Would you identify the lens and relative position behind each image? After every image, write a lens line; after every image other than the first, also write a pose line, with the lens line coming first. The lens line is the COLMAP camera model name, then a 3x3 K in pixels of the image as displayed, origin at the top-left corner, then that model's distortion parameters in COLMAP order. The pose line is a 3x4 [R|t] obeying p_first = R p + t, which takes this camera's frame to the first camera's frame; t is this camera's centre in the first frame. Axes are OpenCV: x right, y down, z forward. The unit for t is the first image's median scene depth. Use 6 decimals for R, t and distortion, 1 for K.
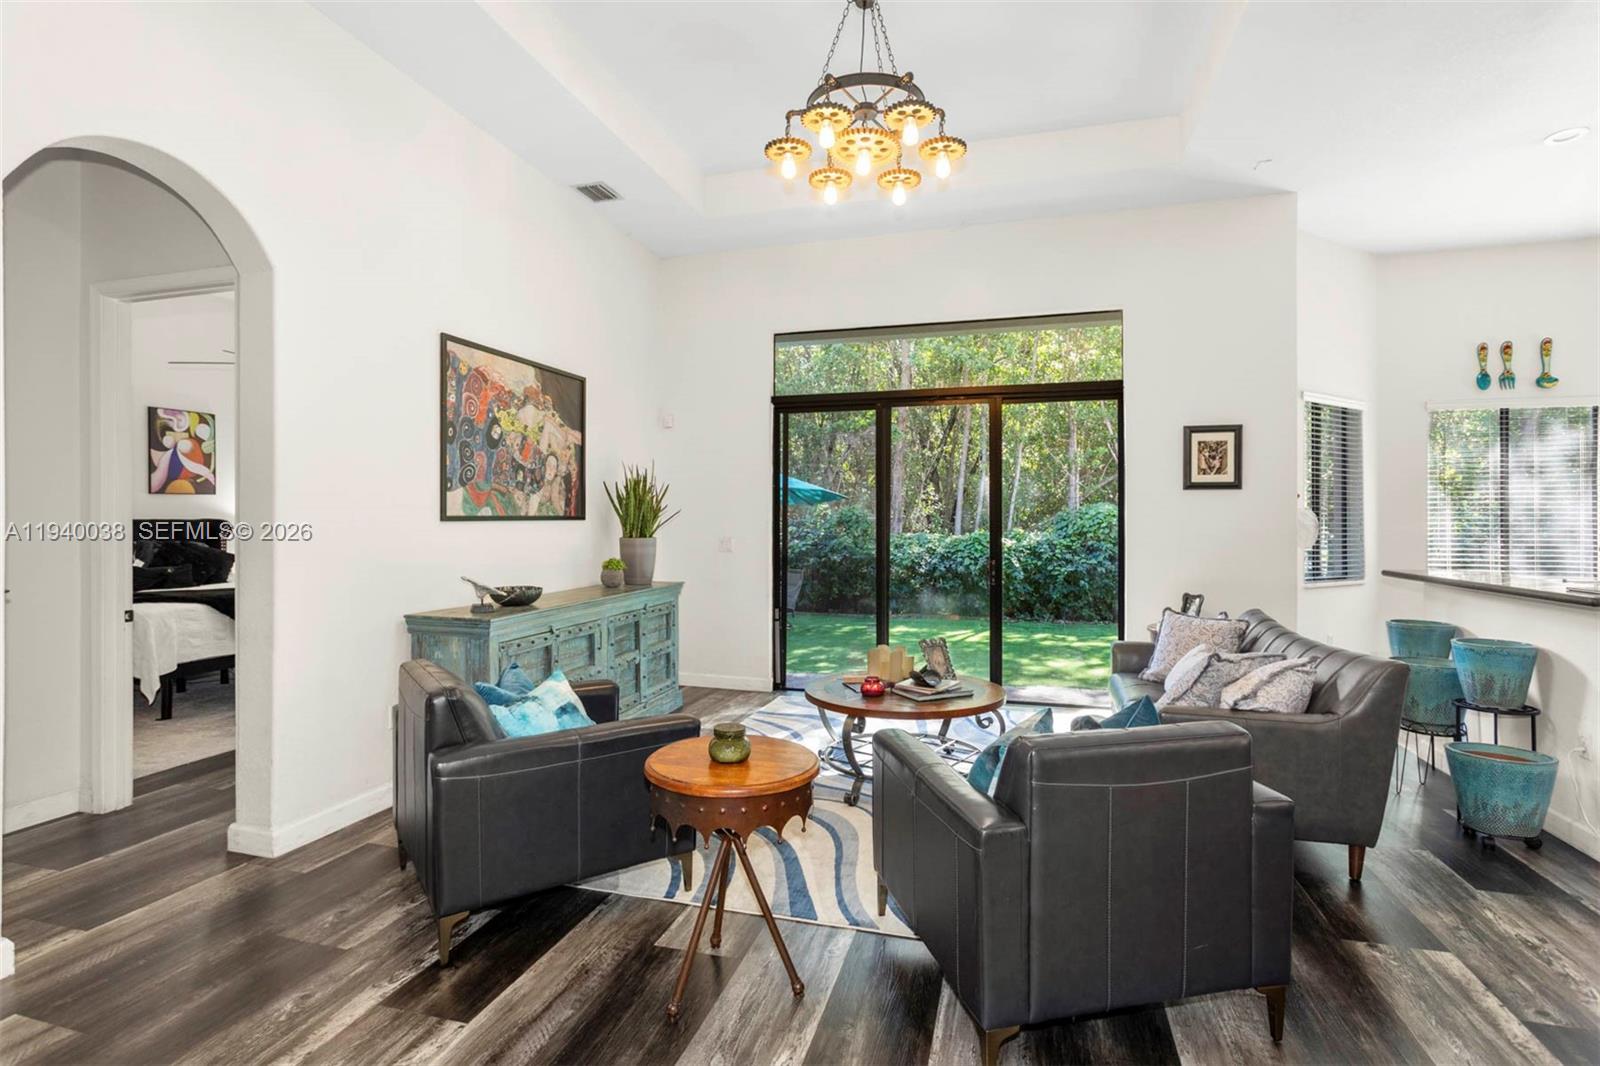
lens RADIAL K [[778.3, 0, 797.9], [0, 778.3, 522.5], [0, 0, 1]] dist [-0.001424, 0.000478]
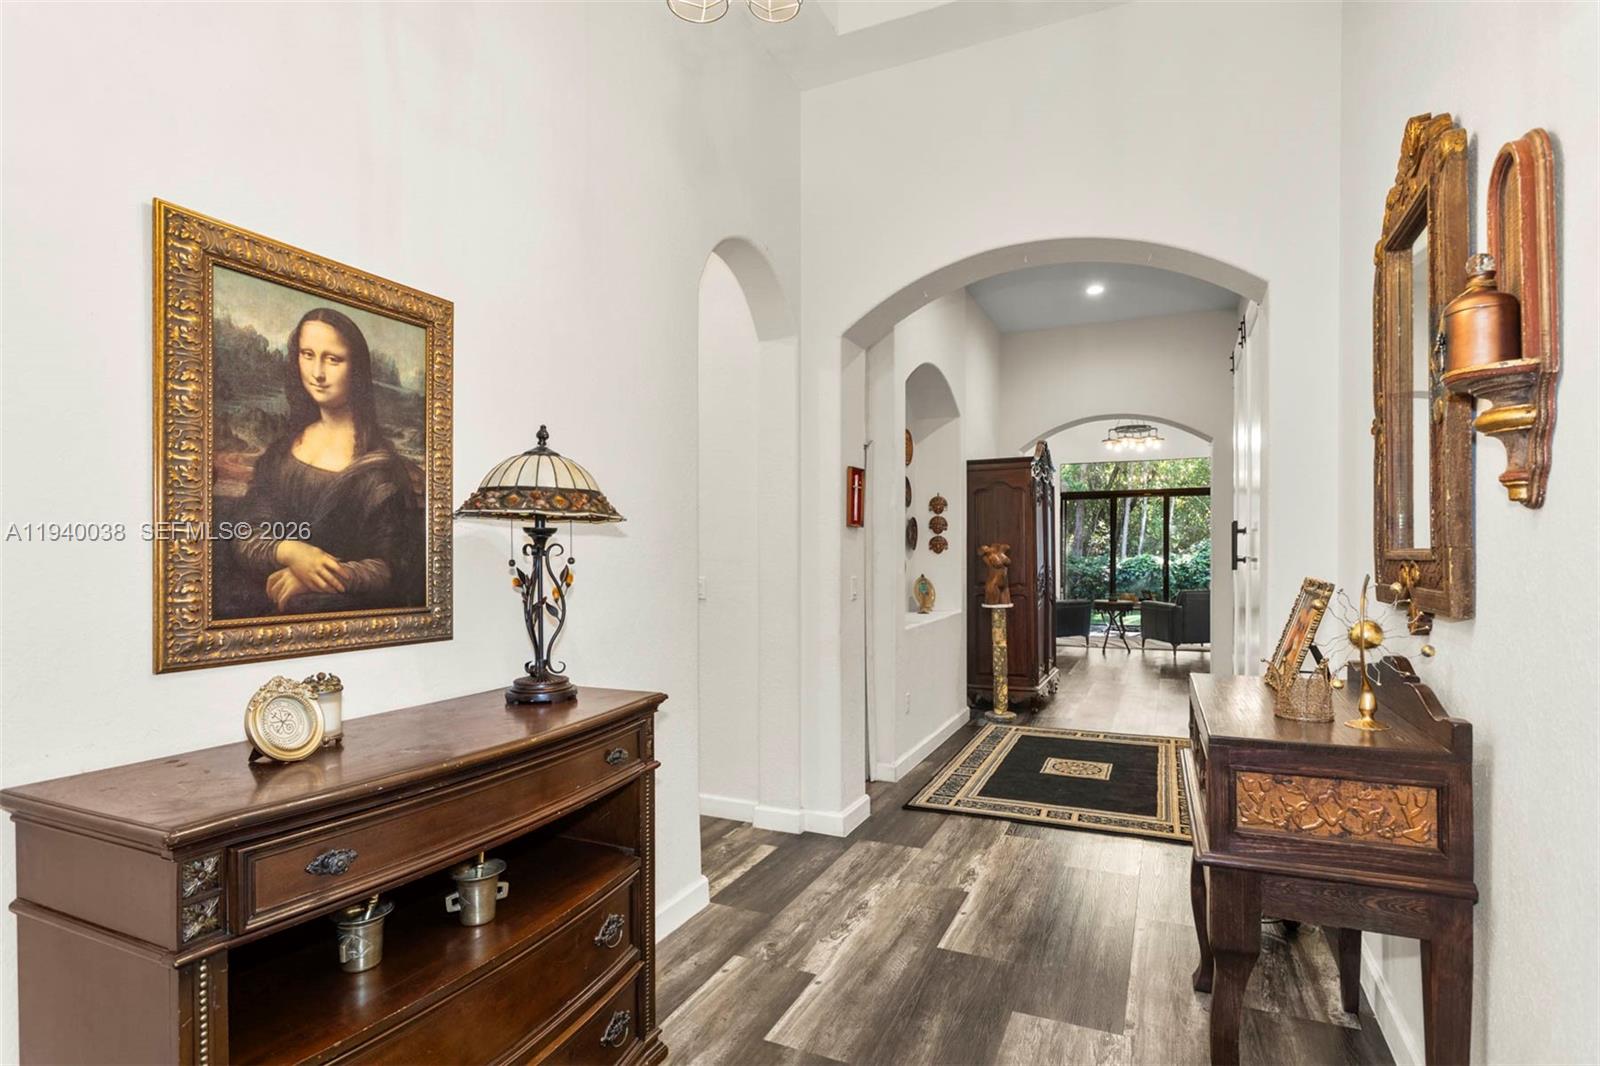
lens RADIAL K [[793.1, 0, 804.4], [0, 793.1, 551.6], [0, 0, 1]] dist [-0.002157, 0.001016]
pose [[0.987757, -0.010198, -0.155667, -0.521949], [0.010303, 0.999947, -0.000137, -0.001923], [0.155660, -0.001468, 0.987810, -1.747650]]
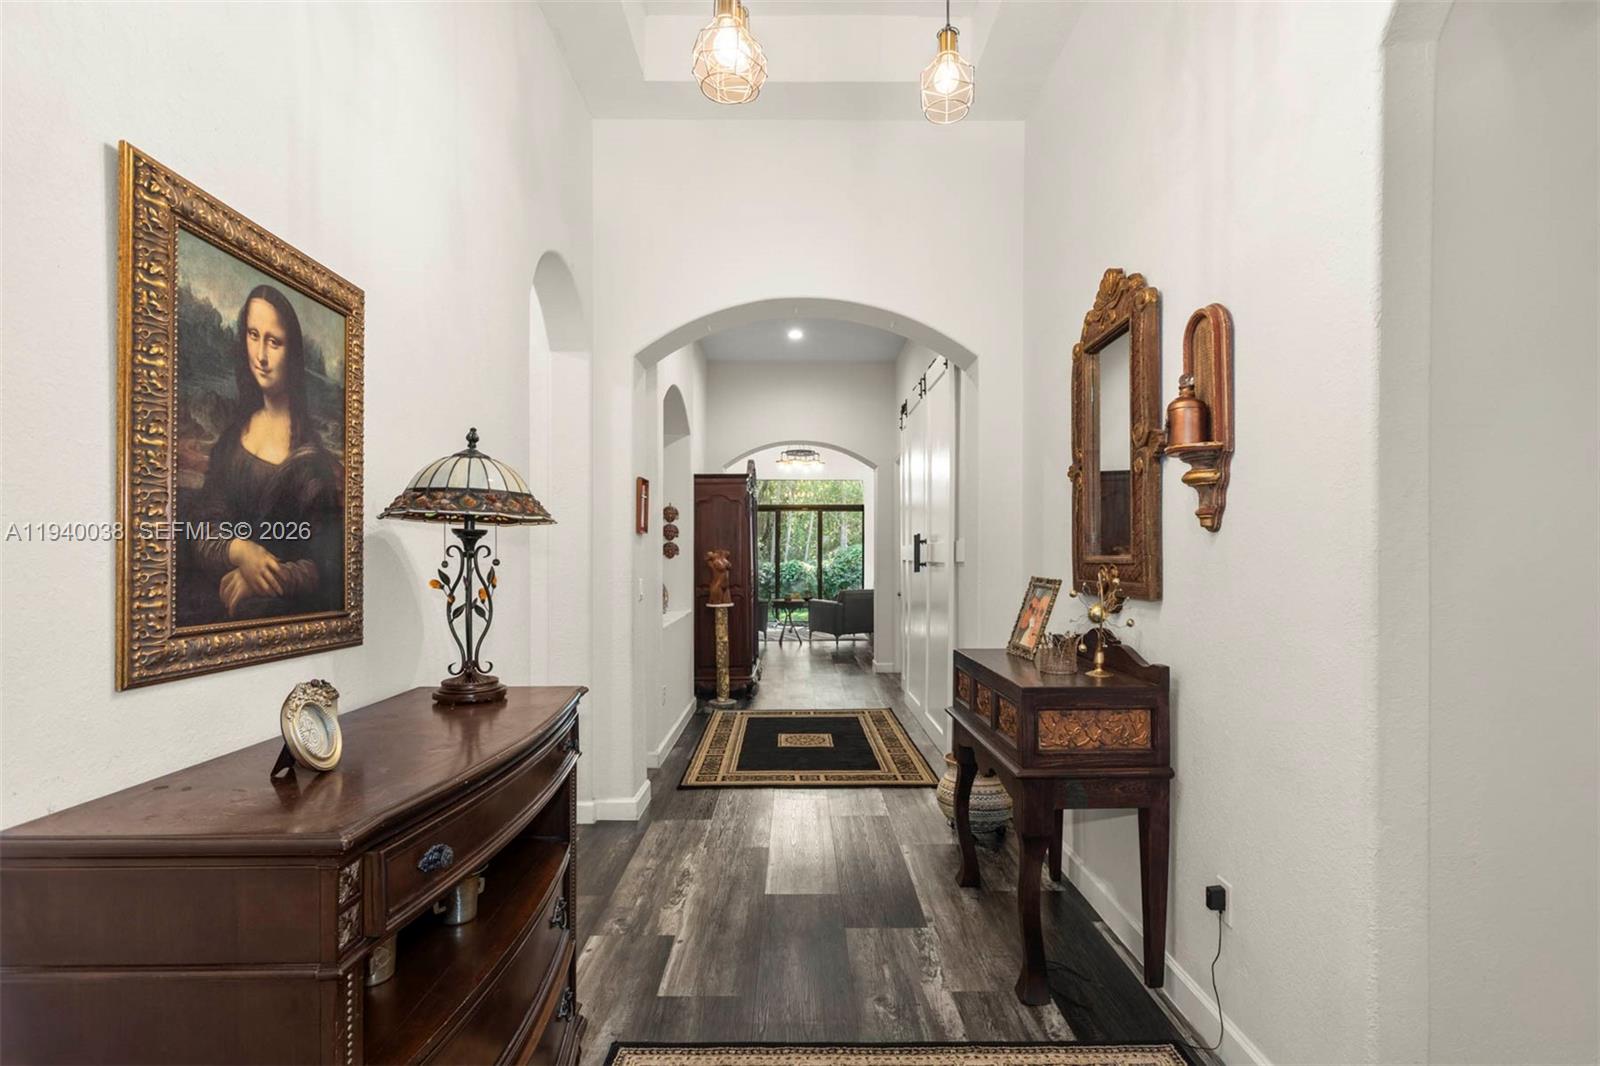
lens RADIAL K [[756.5, 0, 790.9], [0, 756.5, 553.8], [0, 0, 1]] dist [0.002605, 0.000739]
pose [[0.961582, -0.002797, 0.274503, -0.674129], [0.003349, 0.999993, -0.001542, -0.001863], [-0.274497, 0.002402, 0.961585, -1.790034]]
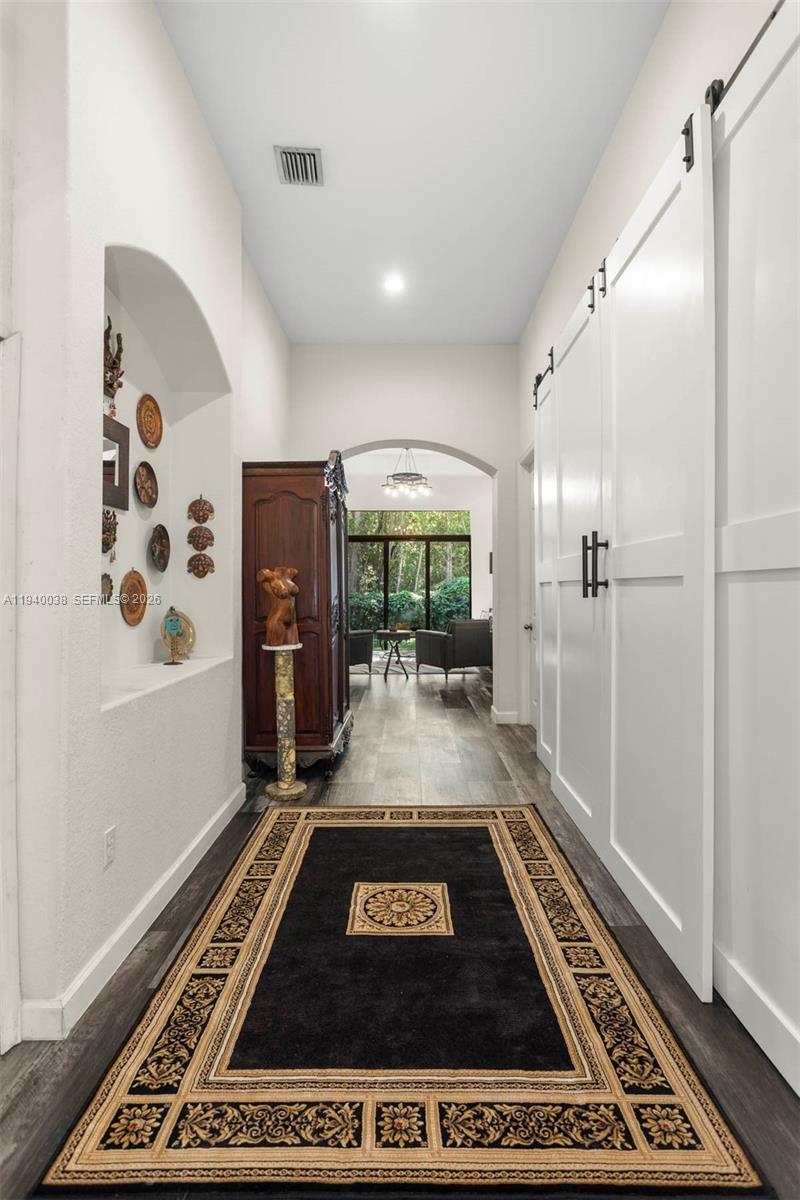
lens RADIAL K [[579.9, 0, 400.0], [0, 579.9, 600.0], [0, 0, 1]] dist [-0.005728, 0.001724]
pose [[0.964197, -0.010393, 0.264983, -0.460984], [0.005772, 0.999817, 0.018212, 0.018637], [-0.265124, -0.016031, 0.964081, -1.140600]]
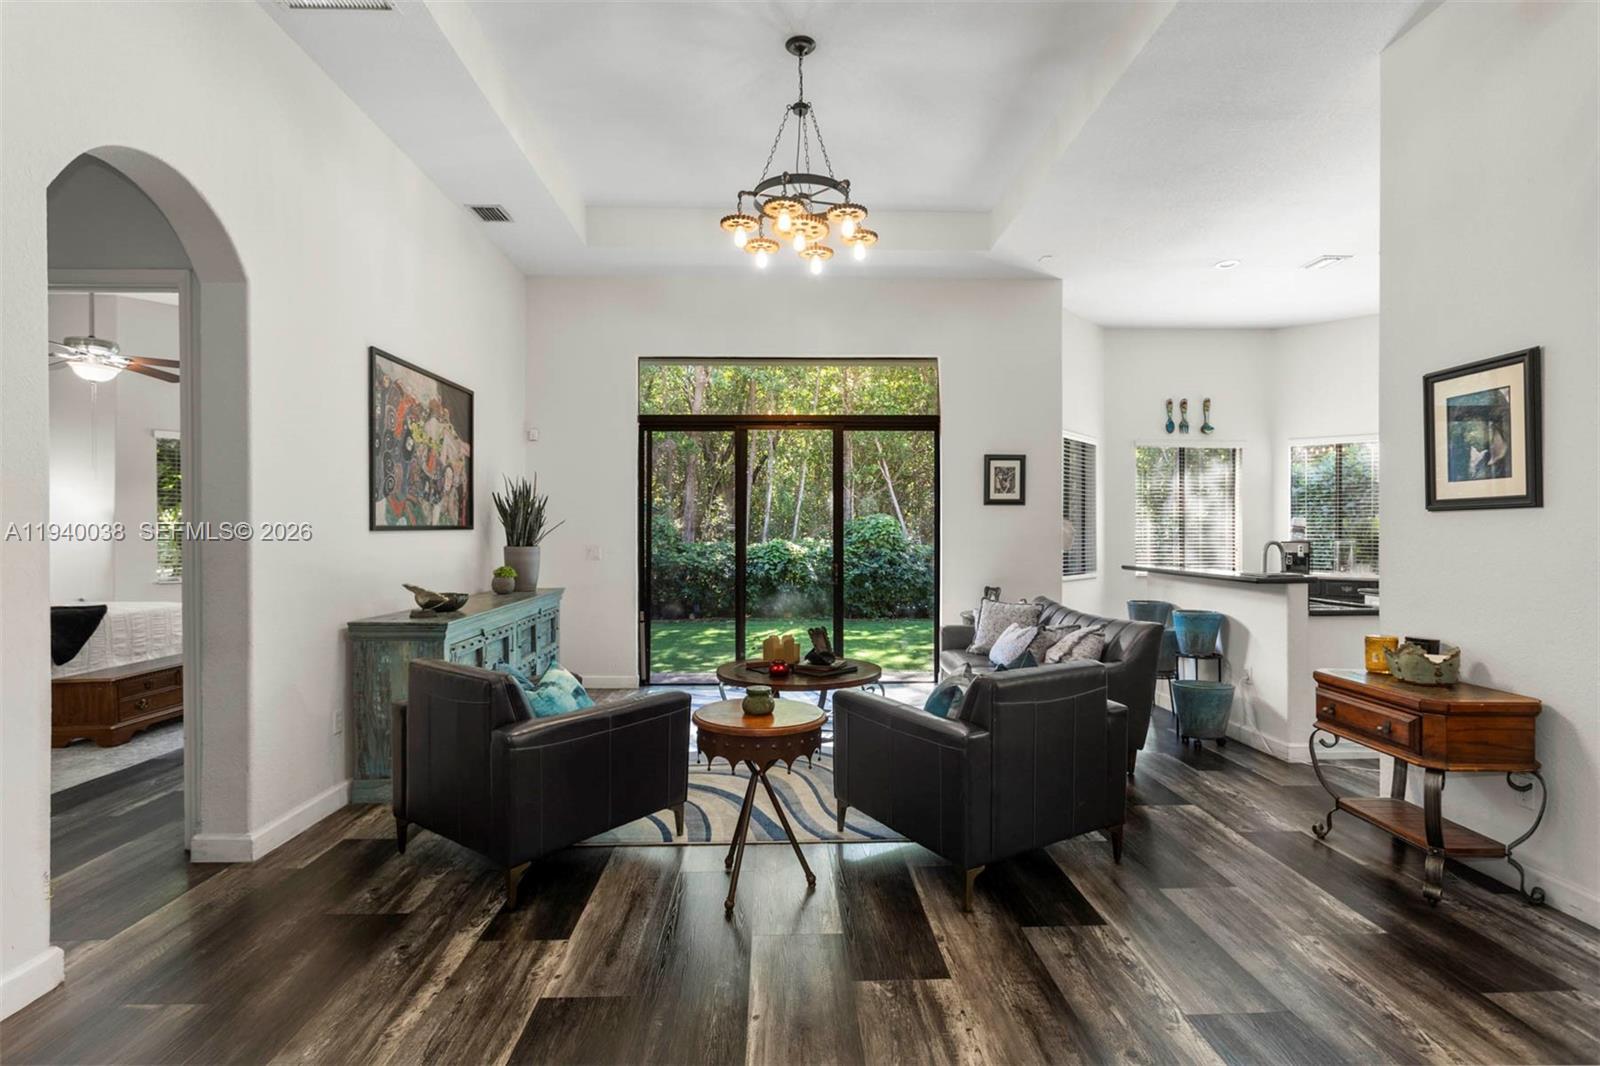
lens RADIAL K [[773.2, 0, 799.7], [0, 773.2, 538.6], [0, 0, 1]] dist [-0.005728, 0.001724]
pose [[0.951520, -0.005114, 0.307544, -0.193230], [0.002475, 0.999957, 0.008972, 0.000621], [-0.307576, -0.007776, 0.951492, -0.114401]]
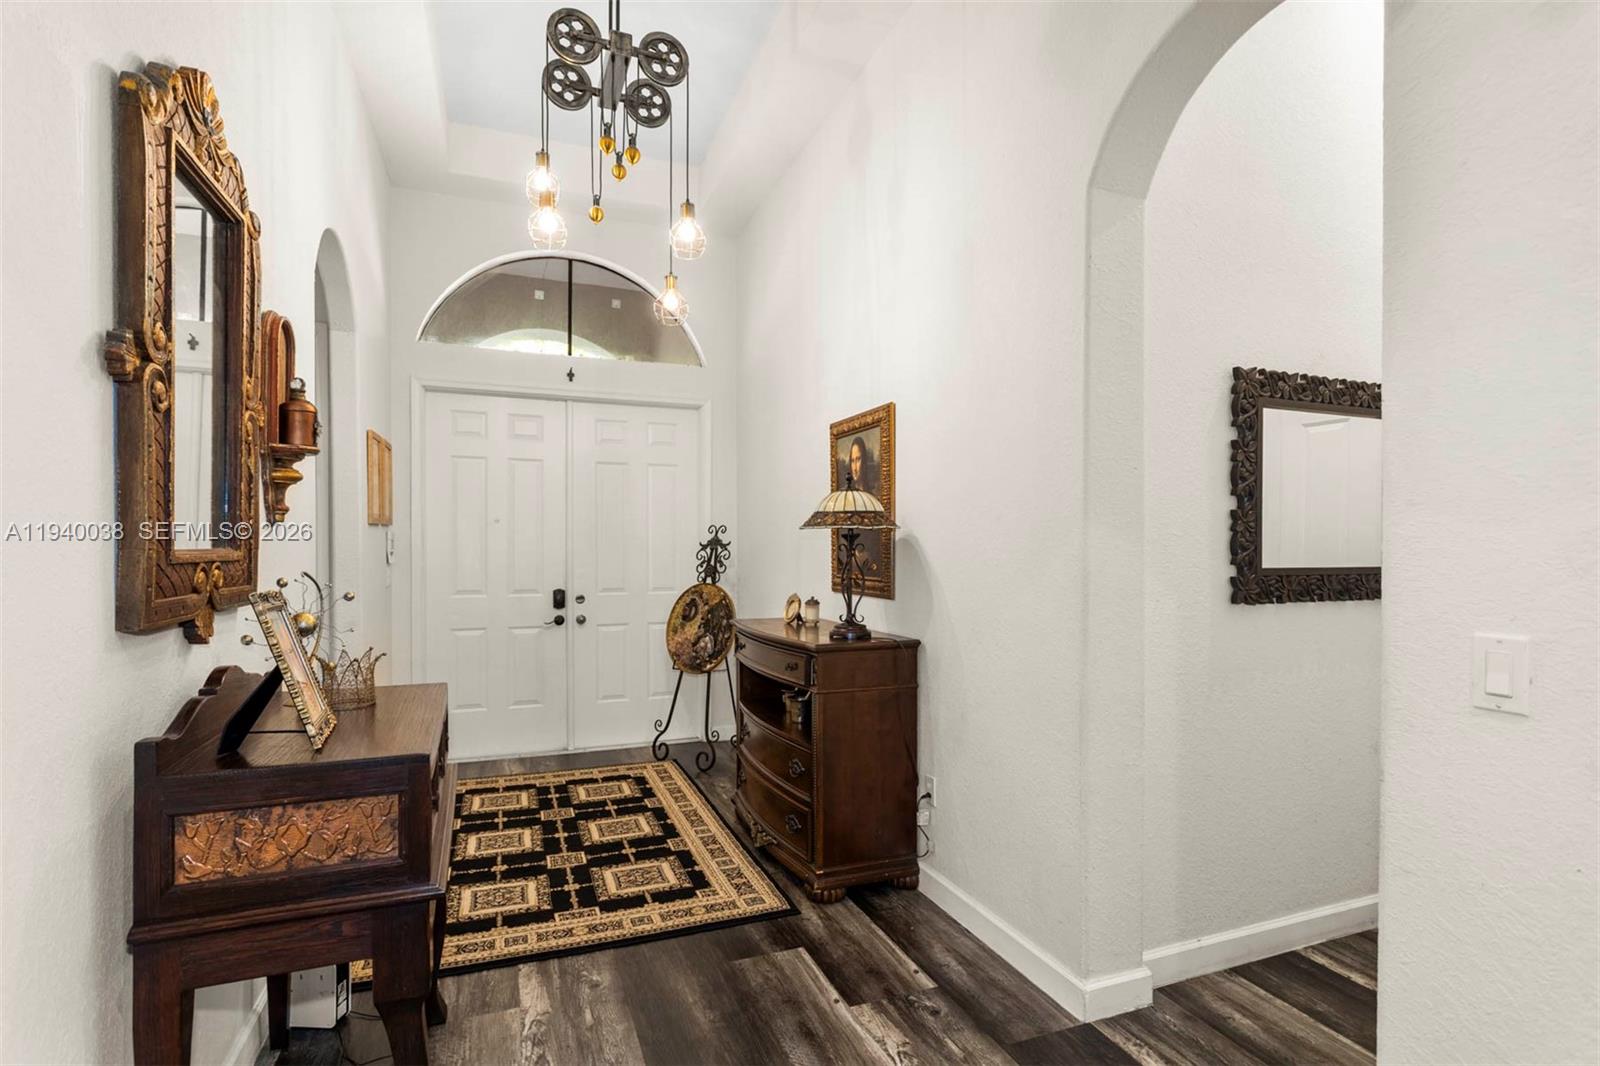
lens RADIAL K [[773.2, 0, 799.7], [0, 773.2, 538.6], [0, 0, 1]] dist [-0.005728, 0.001724]
pose [[-0.794937, -0.008431, -0.606633, -0.277012], [-0.000985, 0.999920, -0.012607, -0.002217], [0.606691, -0.009424, -0.794882, -0.836610]]
